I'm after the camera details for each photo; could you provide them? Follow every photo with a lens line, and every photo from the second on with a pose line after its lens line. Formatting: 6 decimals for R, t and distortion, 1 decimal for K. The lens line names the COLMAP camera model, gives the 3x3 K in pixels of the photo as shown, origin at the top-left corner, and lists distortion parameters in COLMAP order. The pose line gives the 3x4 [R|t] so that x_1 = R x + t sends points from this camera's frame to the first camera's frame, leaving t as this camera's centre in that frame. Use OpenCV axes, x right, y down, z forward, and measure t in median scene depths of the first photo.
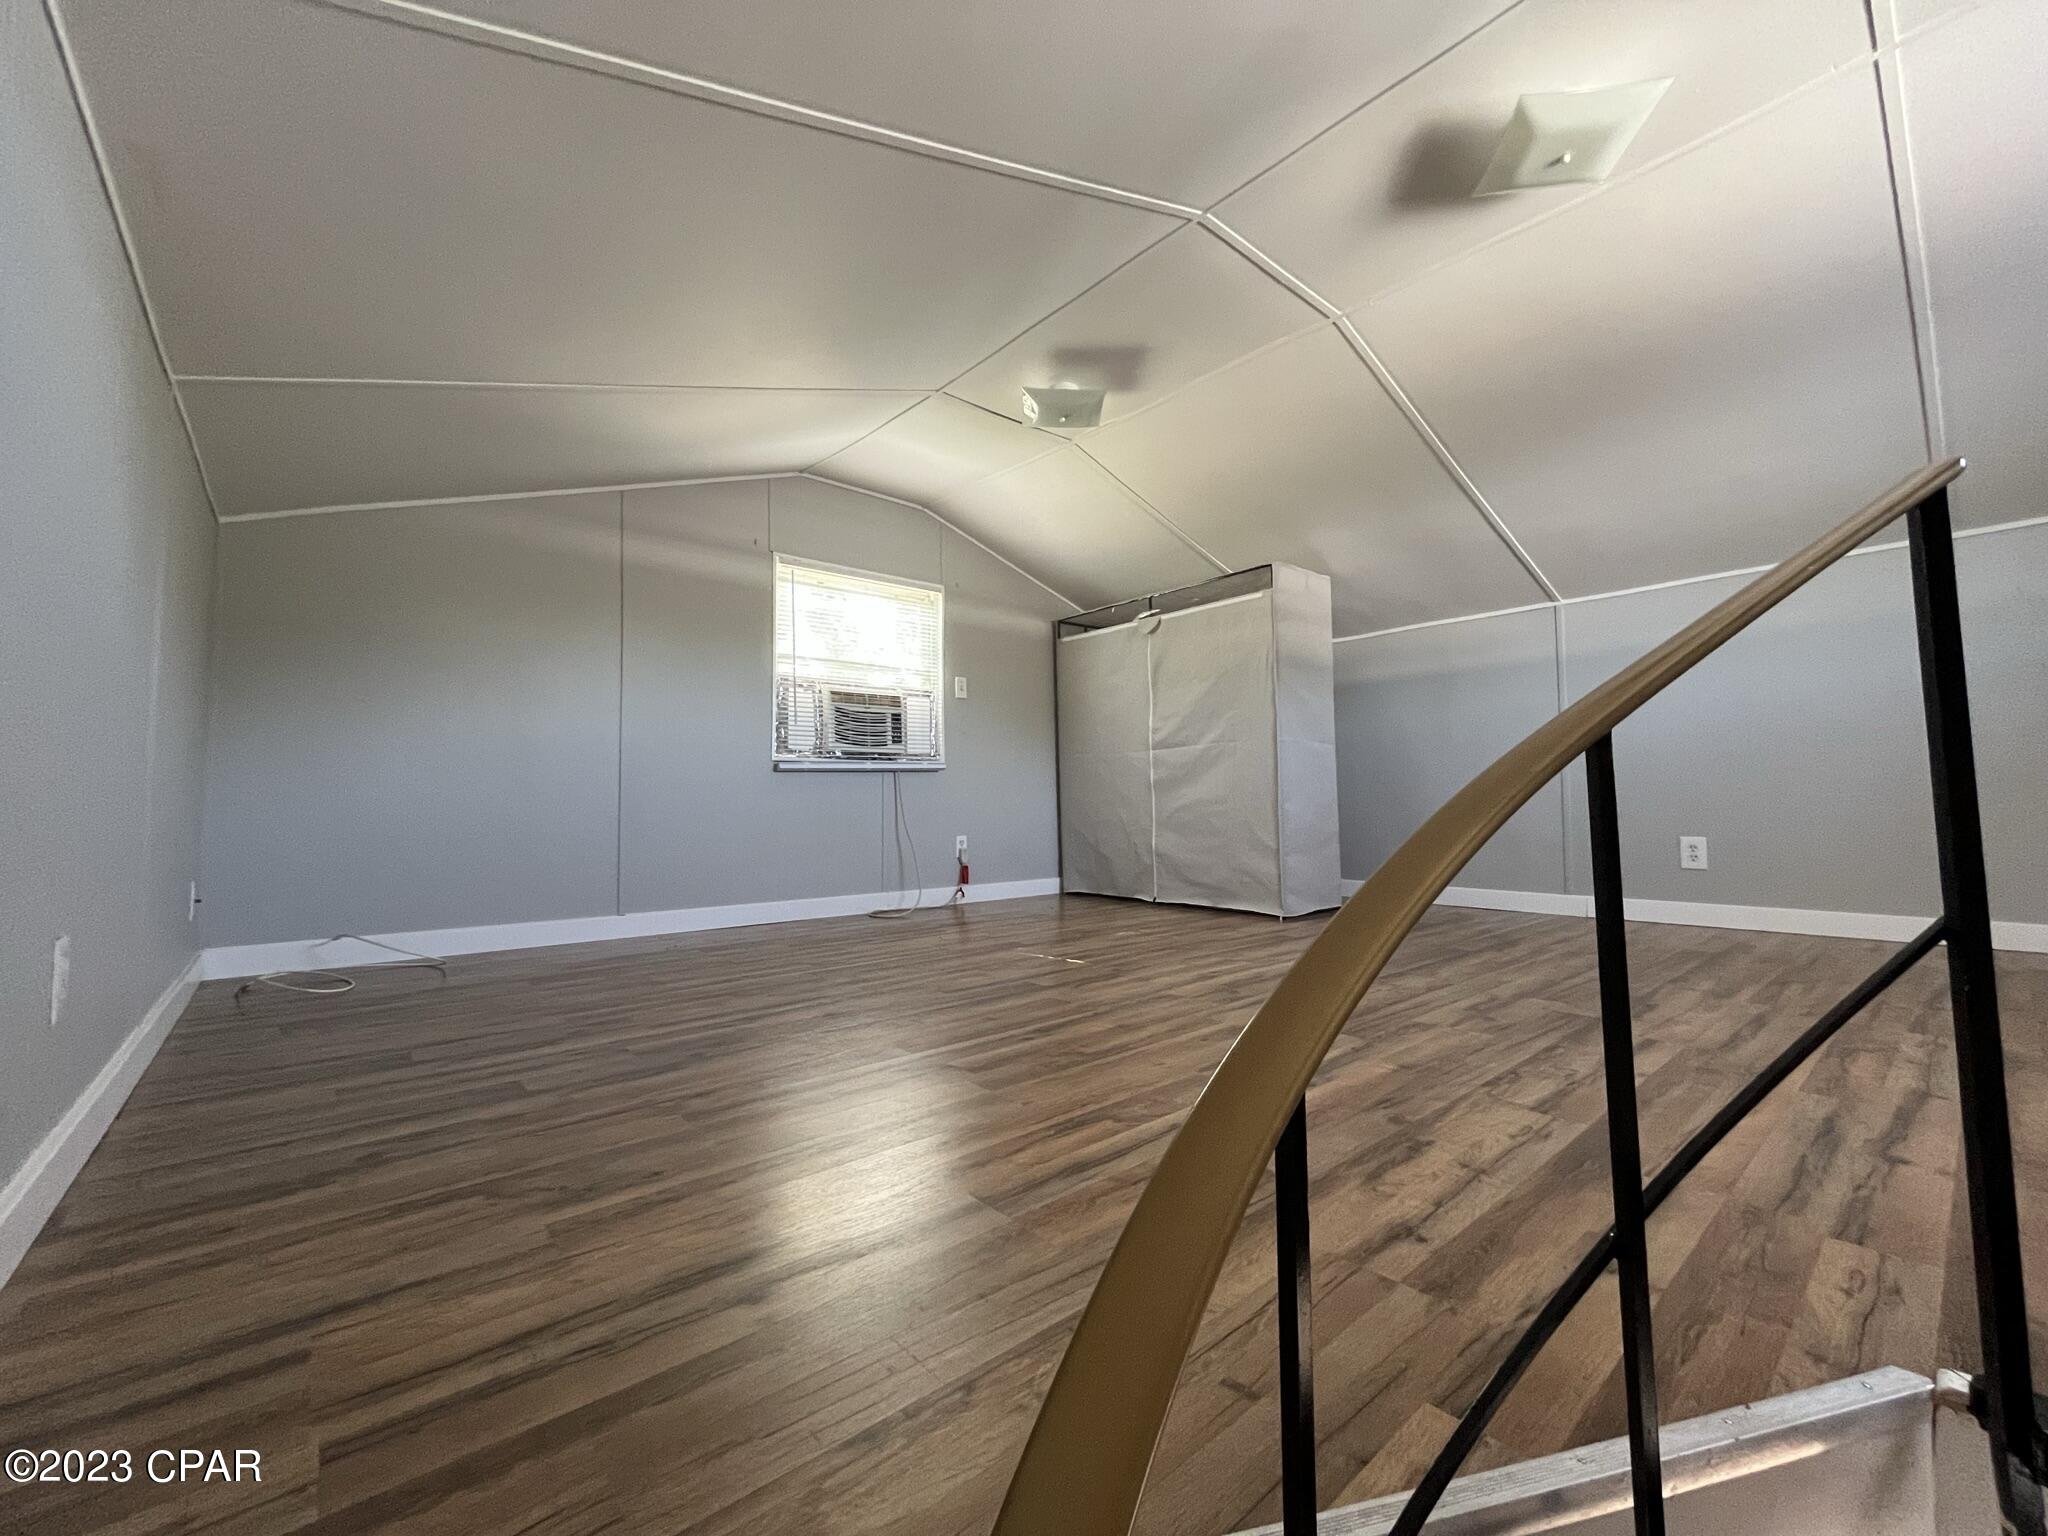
lens RADIAL K [[834.6, 0, 1029.0], [0, 834.6, 769.0], [0, 0, 1]] dist [-0.003500, 0.000351]
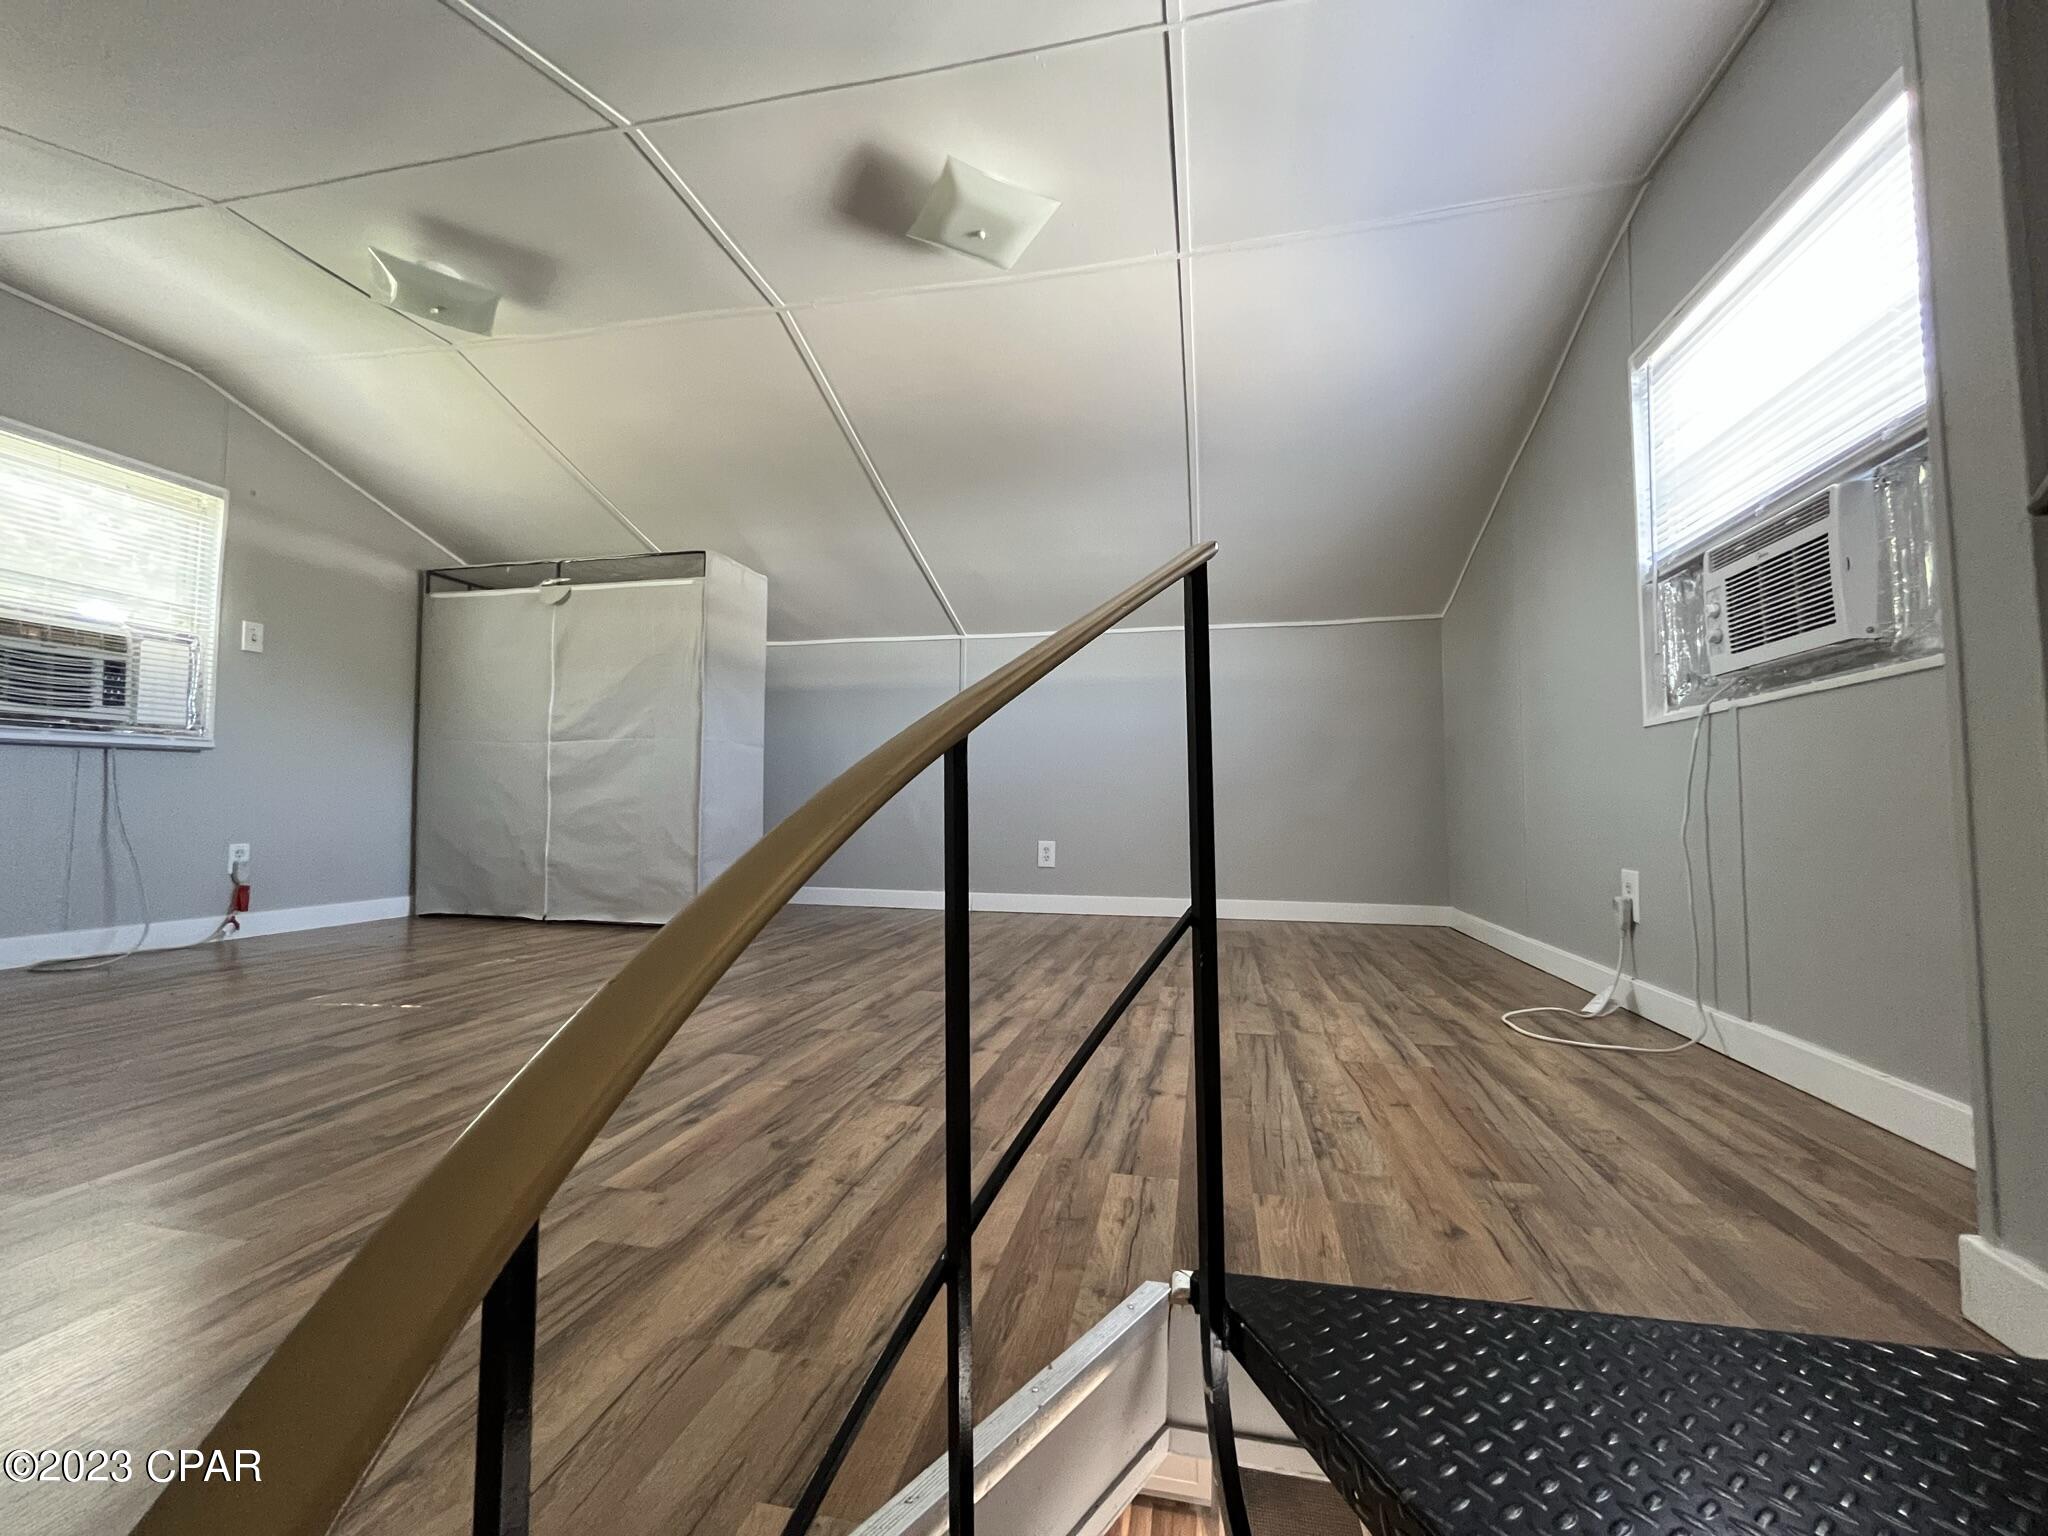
lens RADIAL K [[834.6, 0, 1036.0], [0, 834.6, 775.6], [0, 0, 1]] dist [-0.003500, 0.000351]
pose [[0.793120, 0.042536, 0.607579, 0.048776], [-0.043451, 0.998968, -0.013217, 0.003081], [-0.607514, -0.015917, 0.794149, 0.049633]]
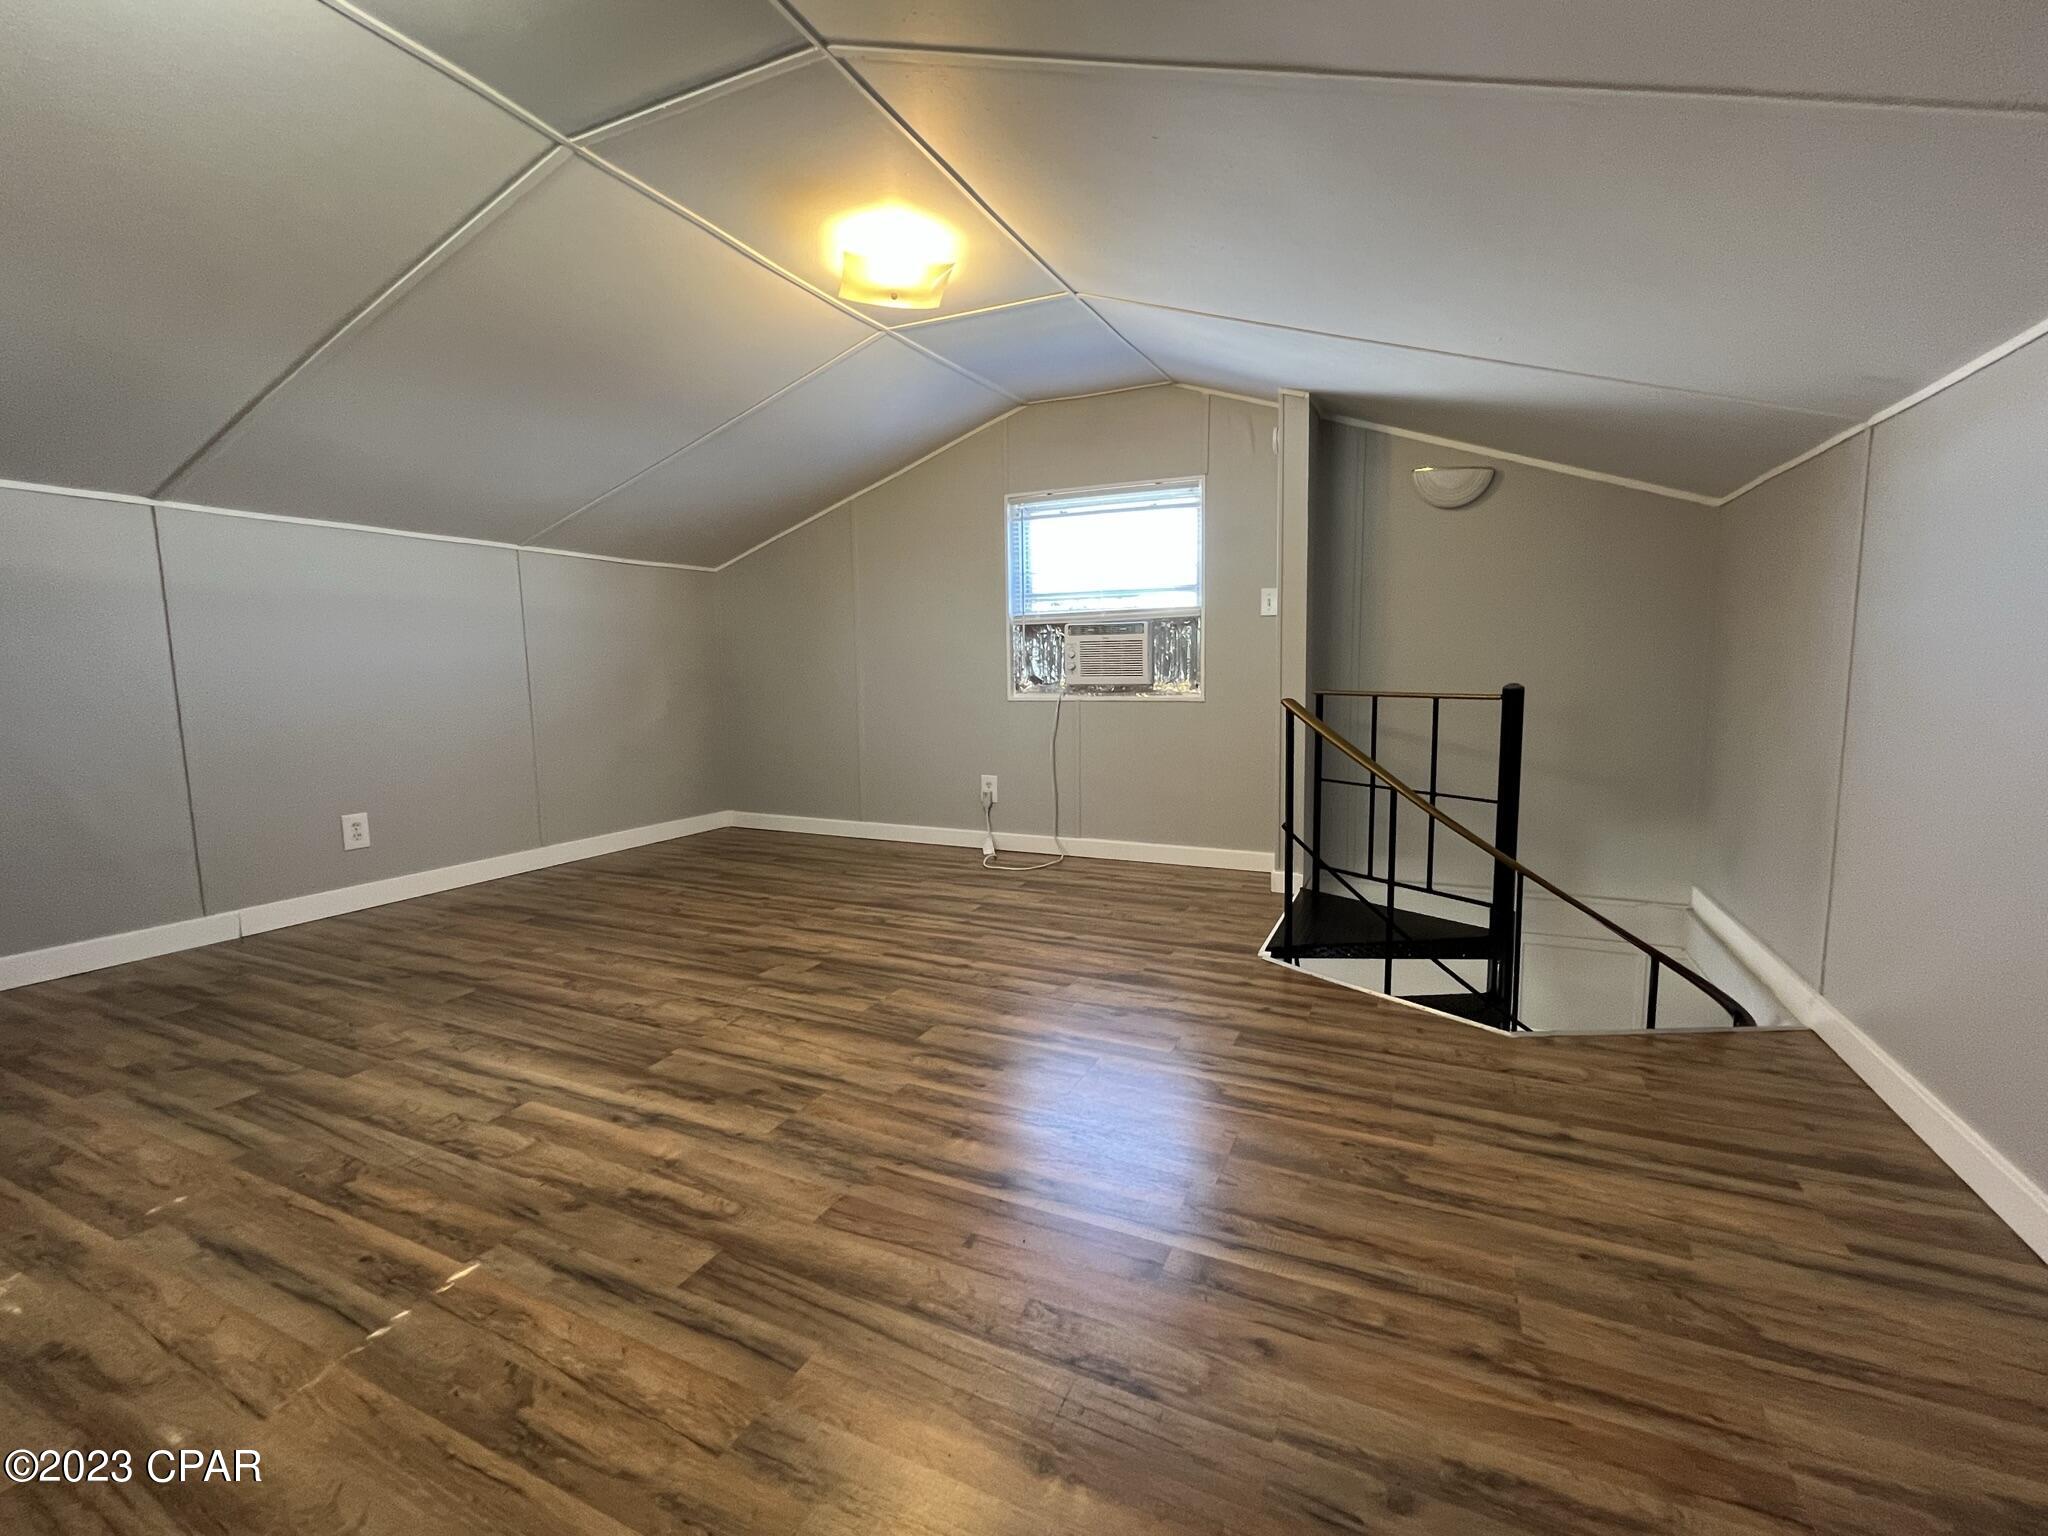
lens RADIAL K [[930.3, 0, 1009.2], [0, 930.3, 762.1], [0, 0, 1]] dist [-0.002844, -0.000667]
pose [[-0.427556, -0.087495, 0.899745, -0.622765], [-0.031897, 0.996145, 0.081712, -0.120751], [-0.903426, 0.006238, -0.428699, 1.178678]]
